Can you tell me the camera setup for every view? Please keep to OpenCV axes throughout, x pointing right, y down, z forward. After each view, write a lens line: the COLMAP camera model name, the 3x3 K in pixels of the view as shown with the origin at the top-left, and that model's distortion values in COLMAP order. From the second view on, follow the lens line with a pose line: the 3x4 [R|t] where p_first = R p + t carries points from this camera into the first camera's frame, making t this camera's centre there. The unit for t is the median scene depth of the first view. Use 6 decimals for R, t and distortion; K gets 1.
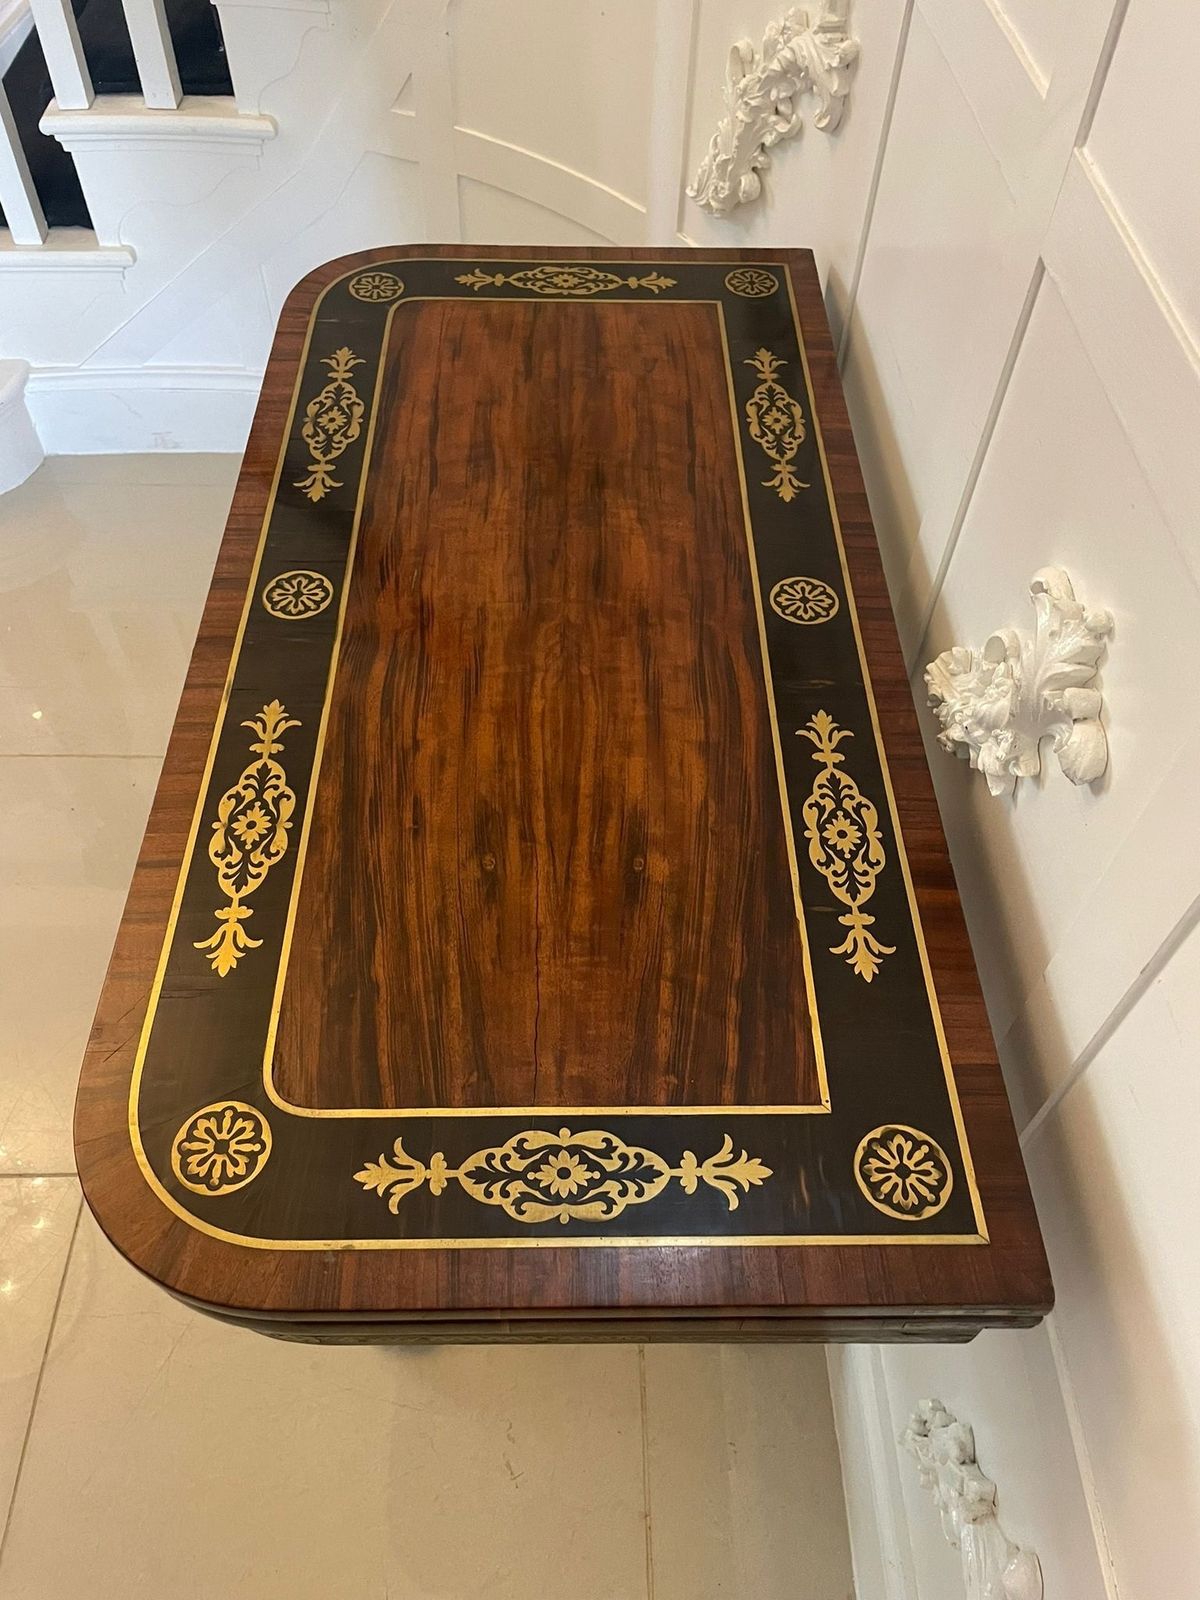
lens RADIAL K [[1201.2, 0, 609.1], [0, 1201.2, 818.4], [0, 0, 1]] dist [0.068108, -0.099001]
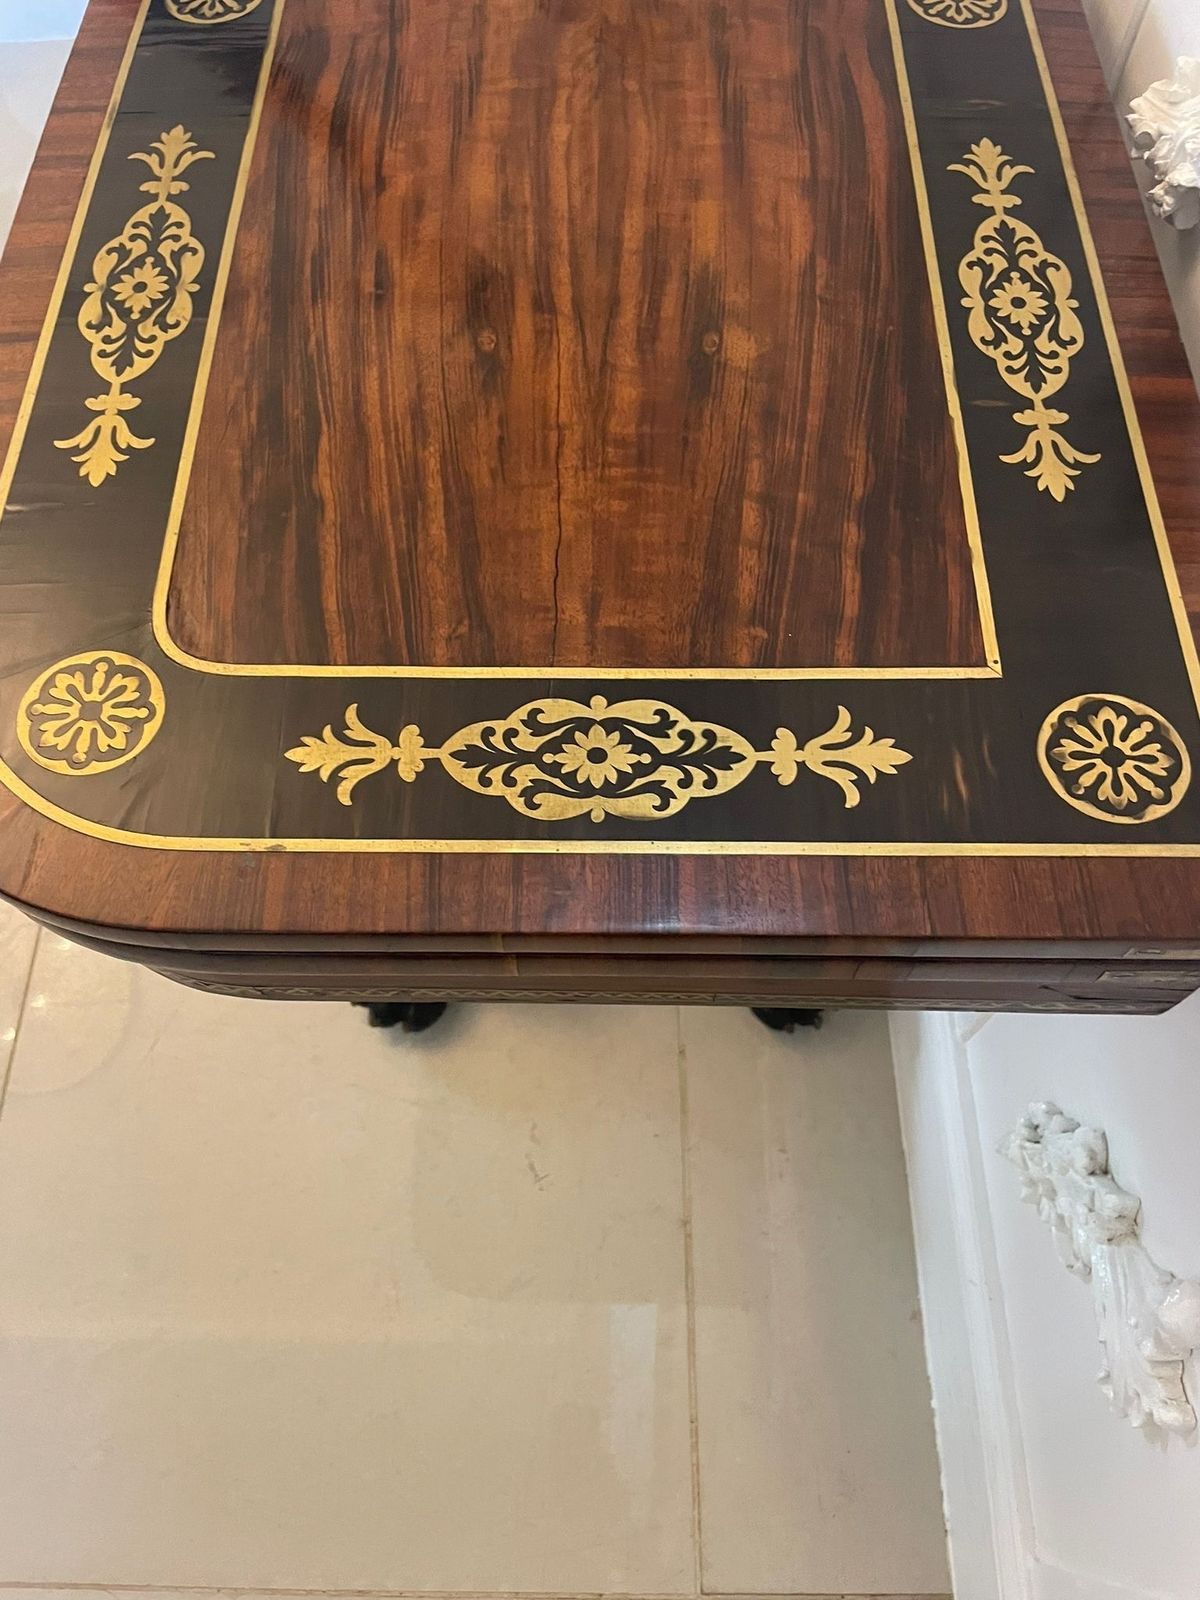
lens RADIAL K [[1201.2, 0, 597.8], [0, 1201.2, 822.7], [0, 0, 1]] dist [0.068108, -0.099001]
pose [[0.999305, 0.013338, -0.034796, -0.011843], [-0.006091, 0.979655, 0.200597, 0.175106], [0.036764, -0.200246, 0.979056, 0.302612]]
